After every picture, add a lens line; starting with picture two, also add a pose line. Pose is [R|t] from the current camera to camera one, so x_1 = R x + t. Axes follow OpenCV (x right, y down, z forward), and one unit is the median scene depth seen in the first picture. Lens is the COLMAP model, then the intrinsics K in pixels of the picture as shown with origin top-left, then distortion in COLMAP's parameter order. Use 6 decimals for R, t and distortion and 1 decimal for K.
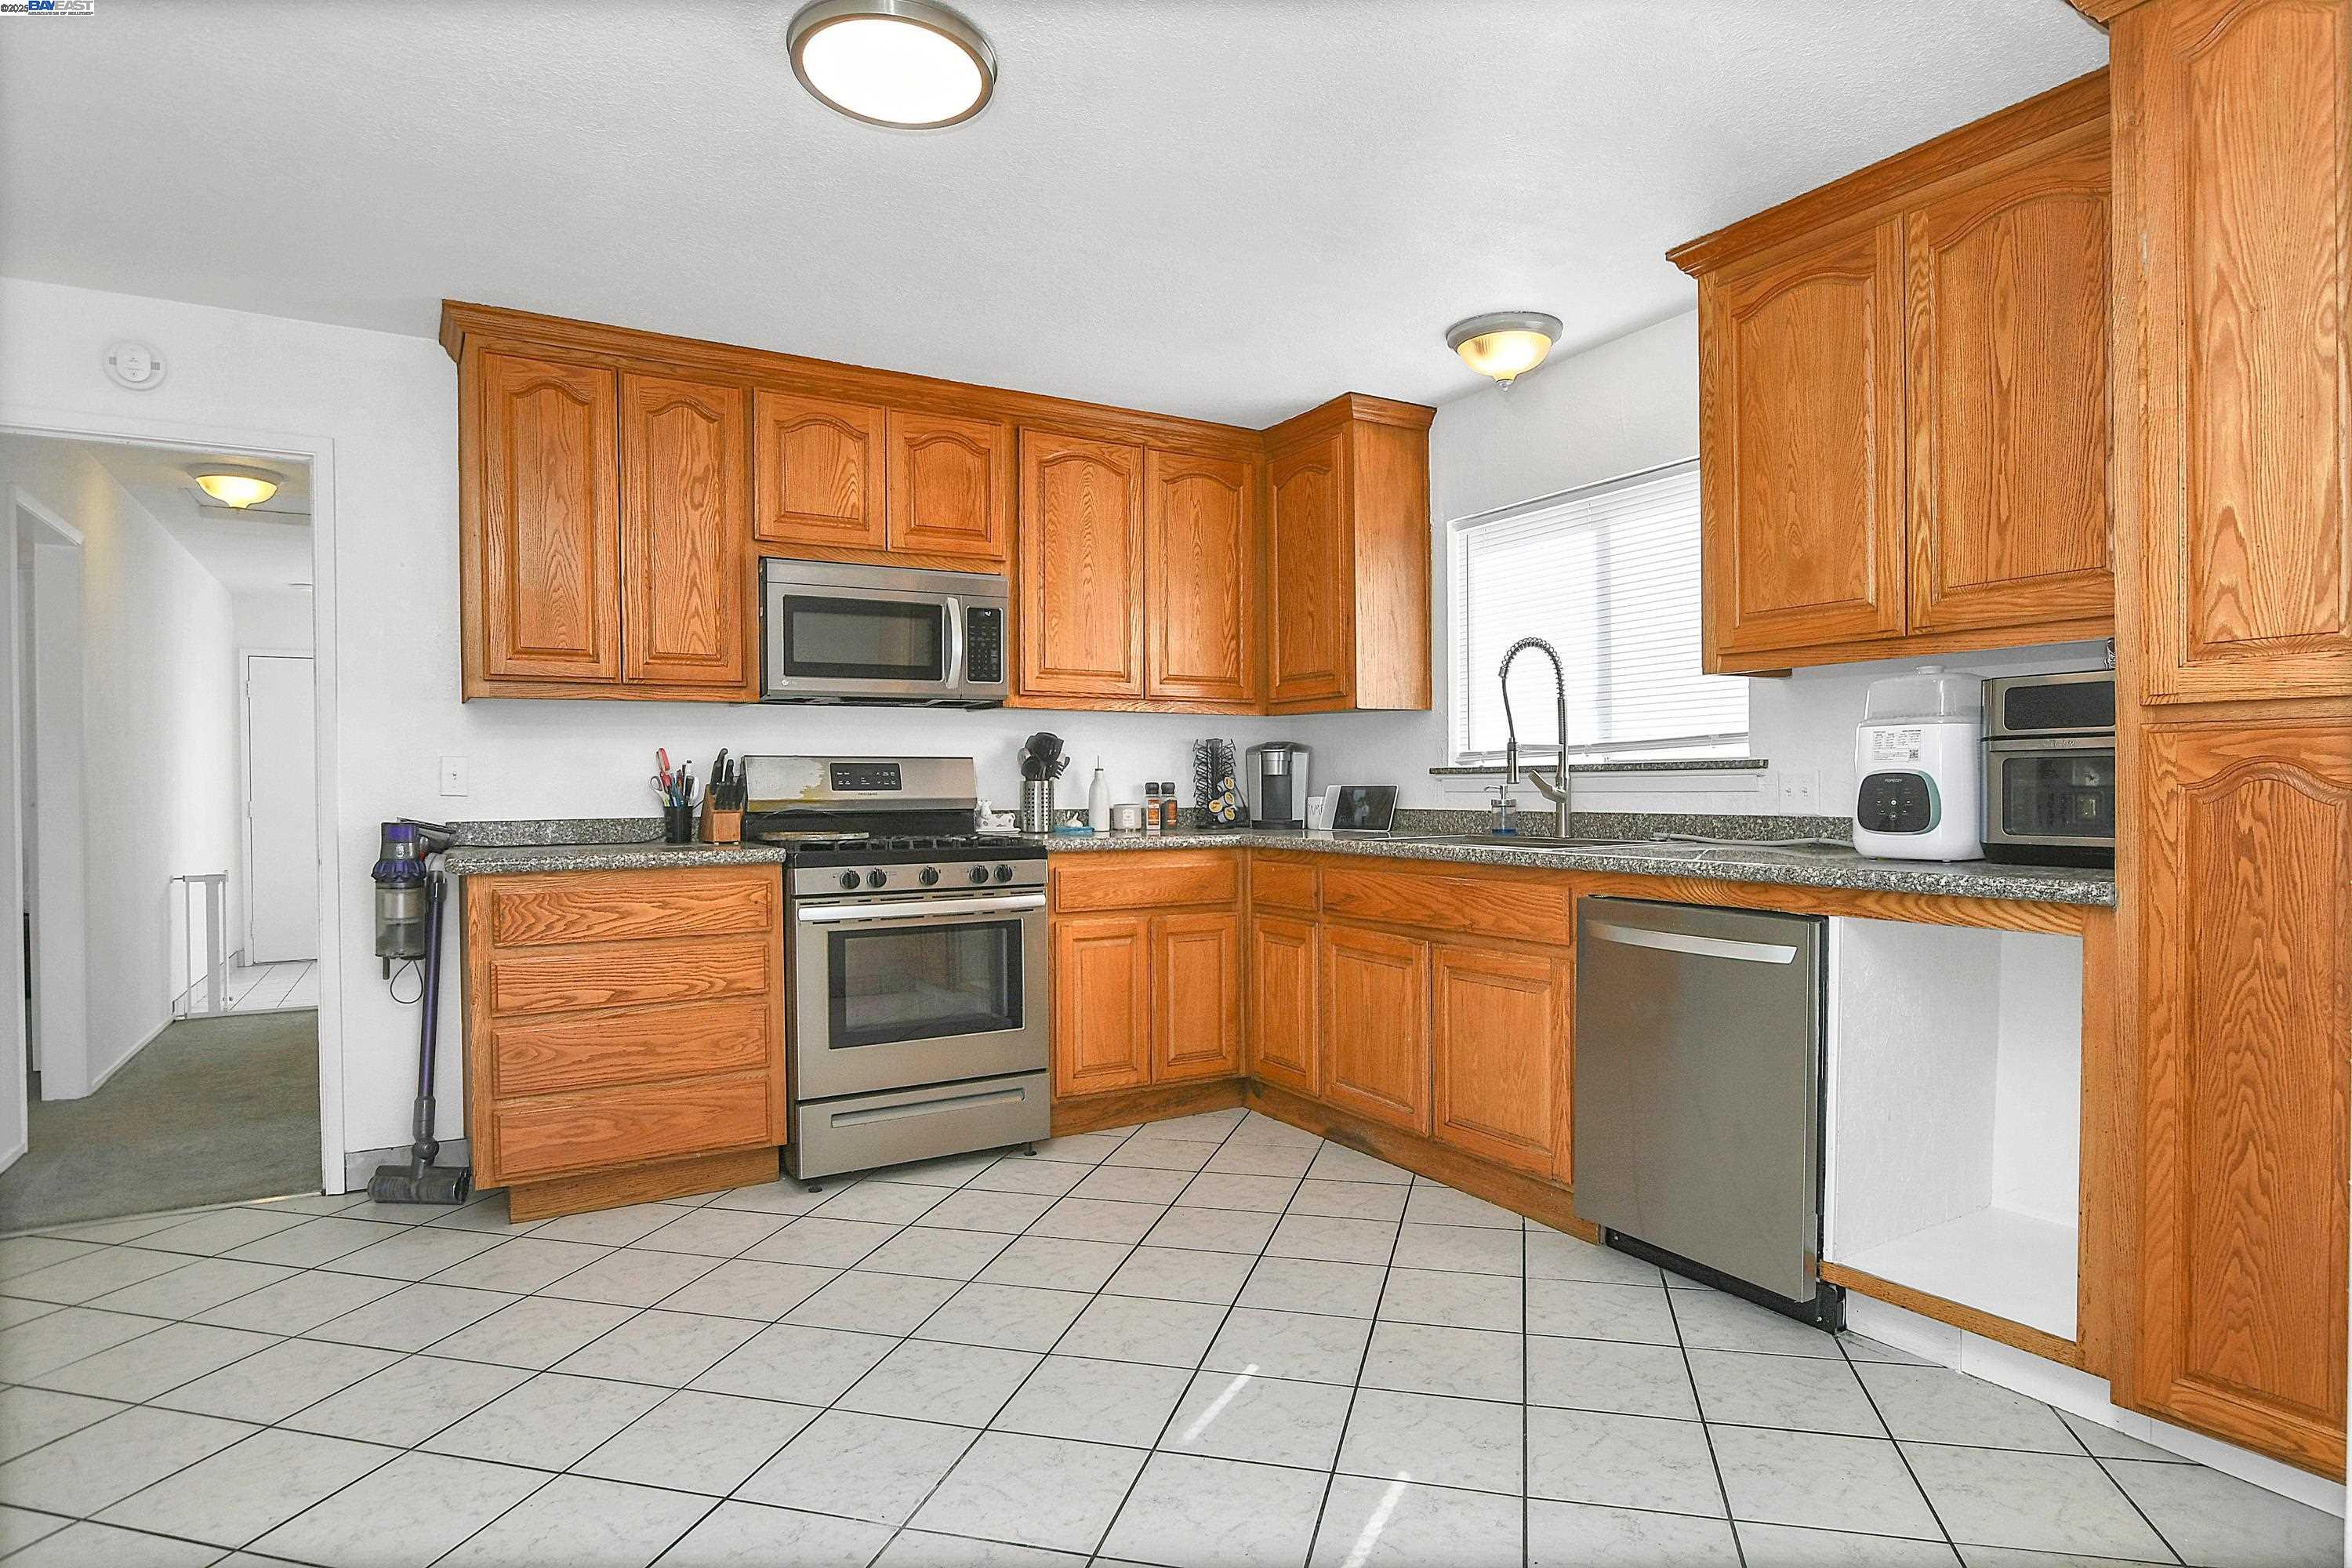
lens RADIAL K [[1278.7, 0, 1208.1], [0, 1278.7, 804.1], [0, 0, 1]] dist [-0.019849, 0.004317]
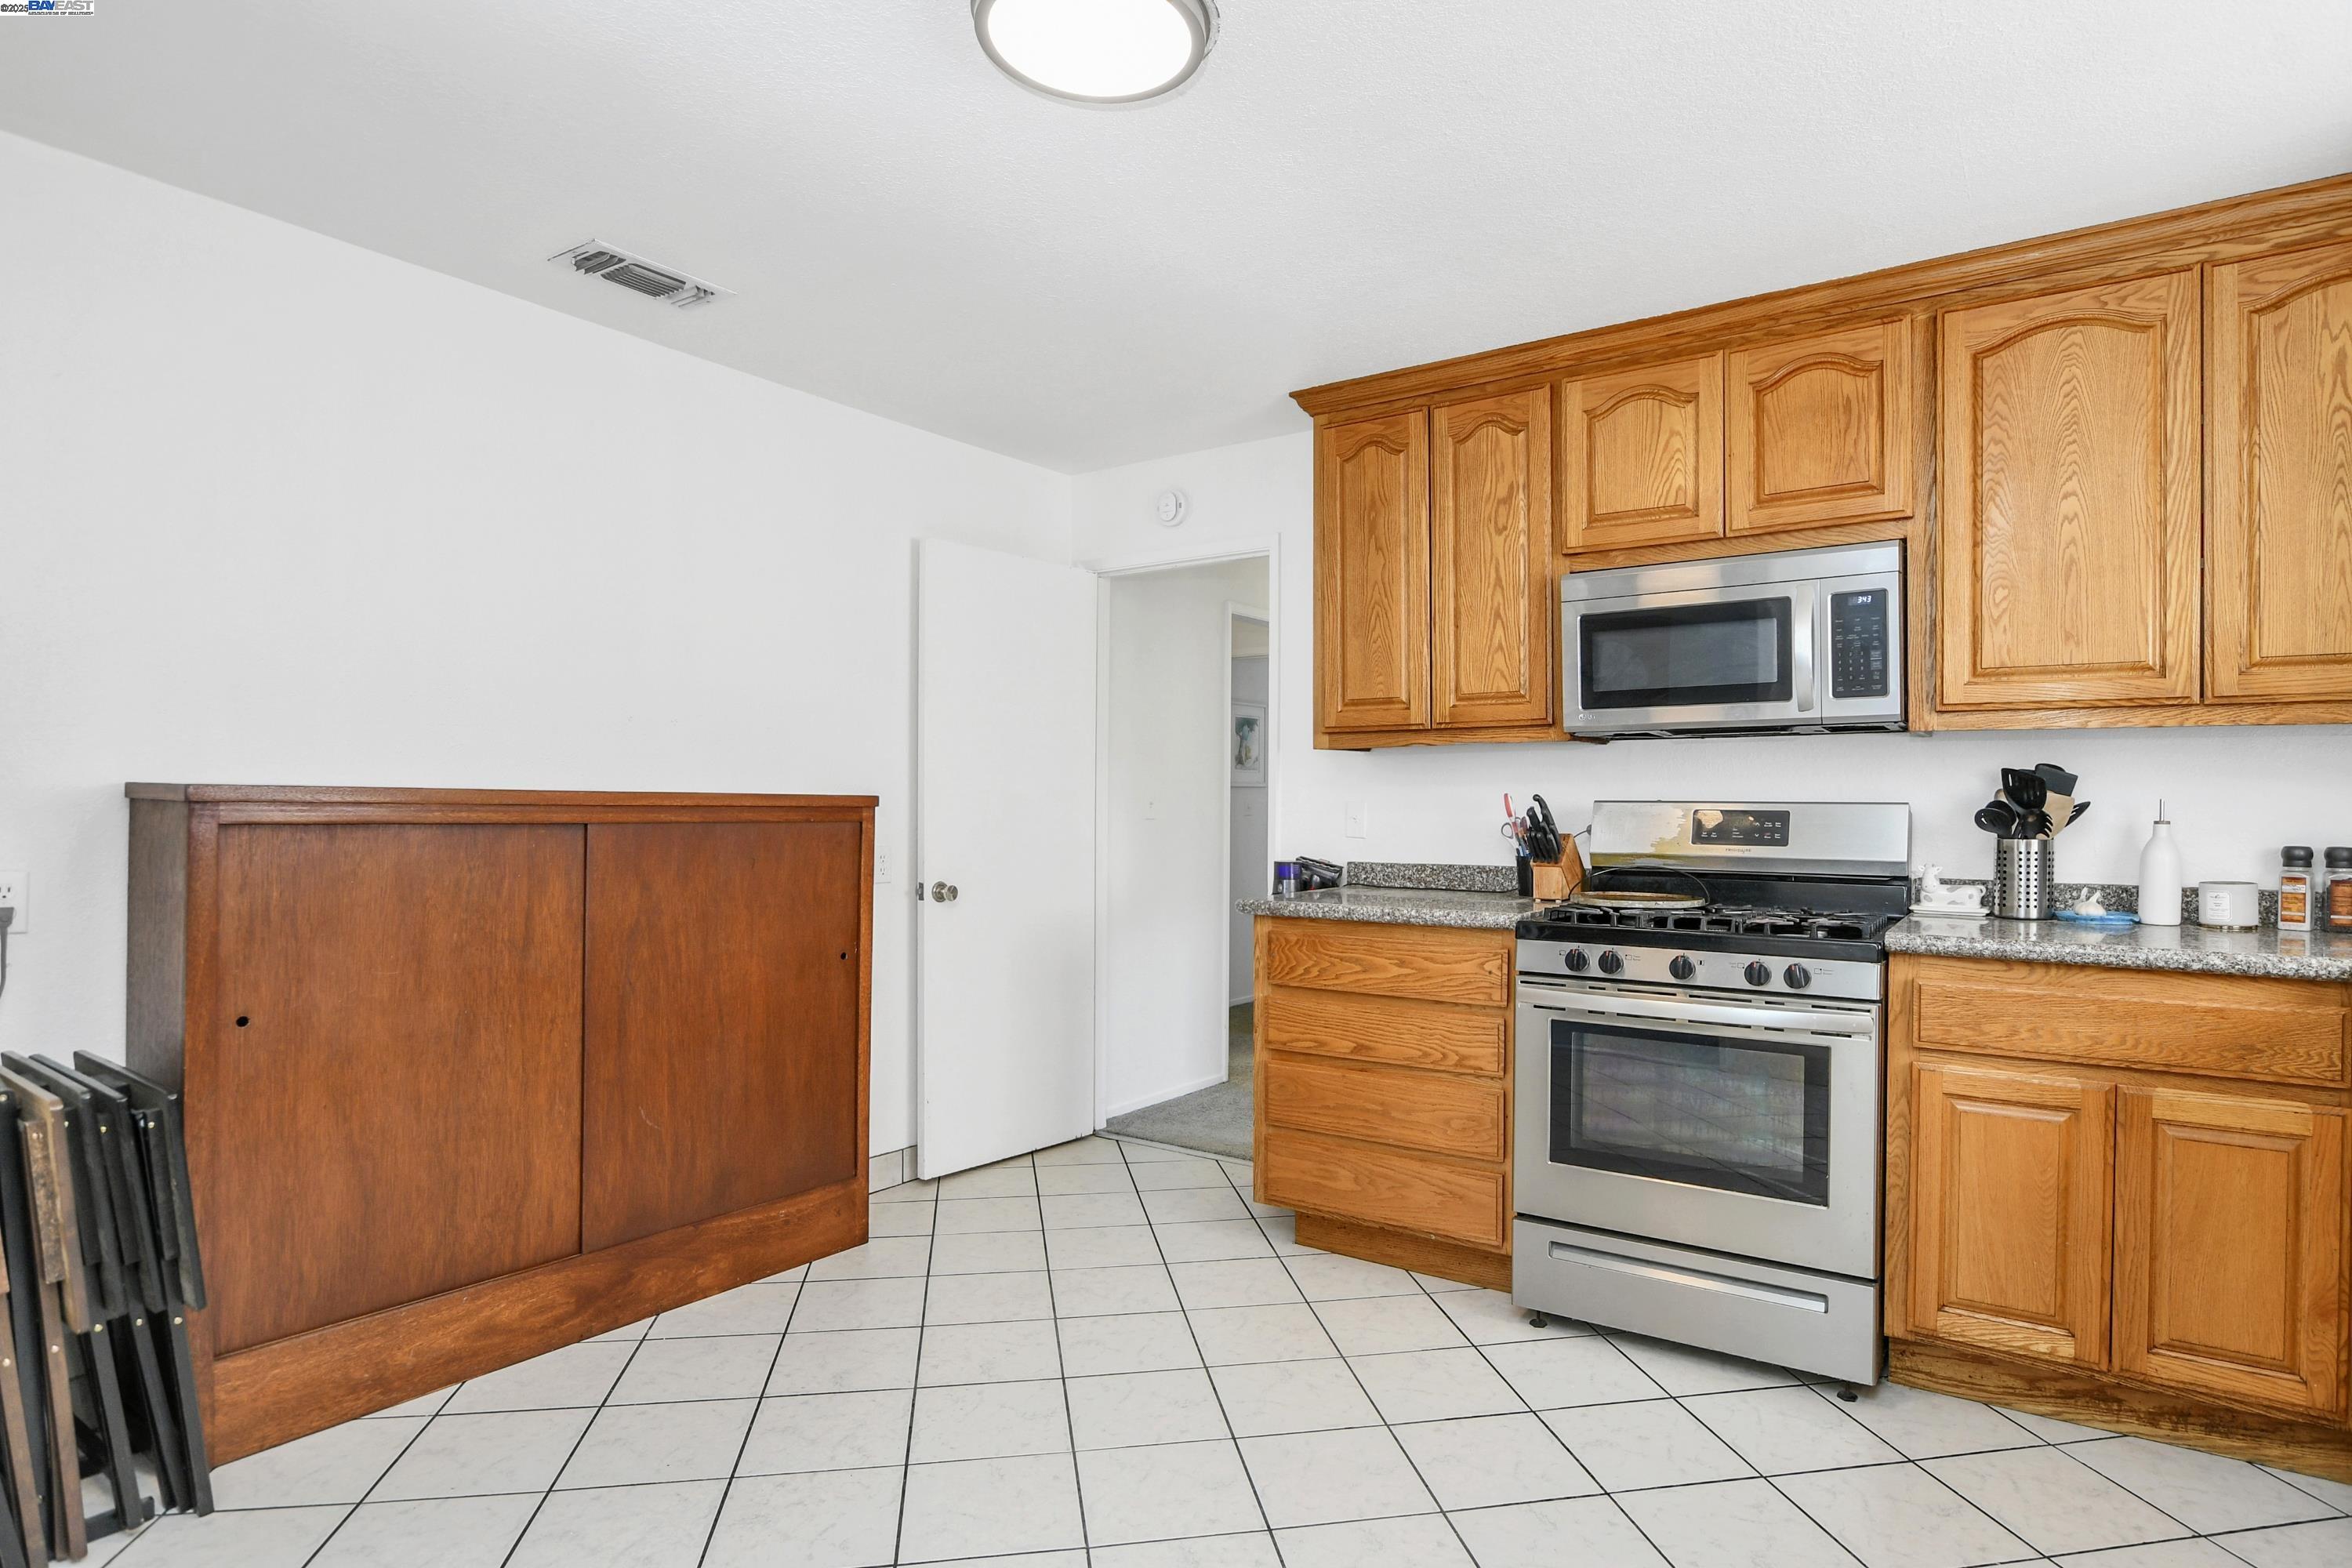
lens RADIAL K [[1278.7, 0, 1188.1], [0, 1278.7, 800.2], [0, 0, 1]] dist [-0.019849, 0.004317]
pose [[0.399661, 0.008998, -0.916619, 0.343393], [-0.018348, 0.999830, 0.001814, -0.037115], [0.916479, 0.016093, 0.399758, 0.421995]]
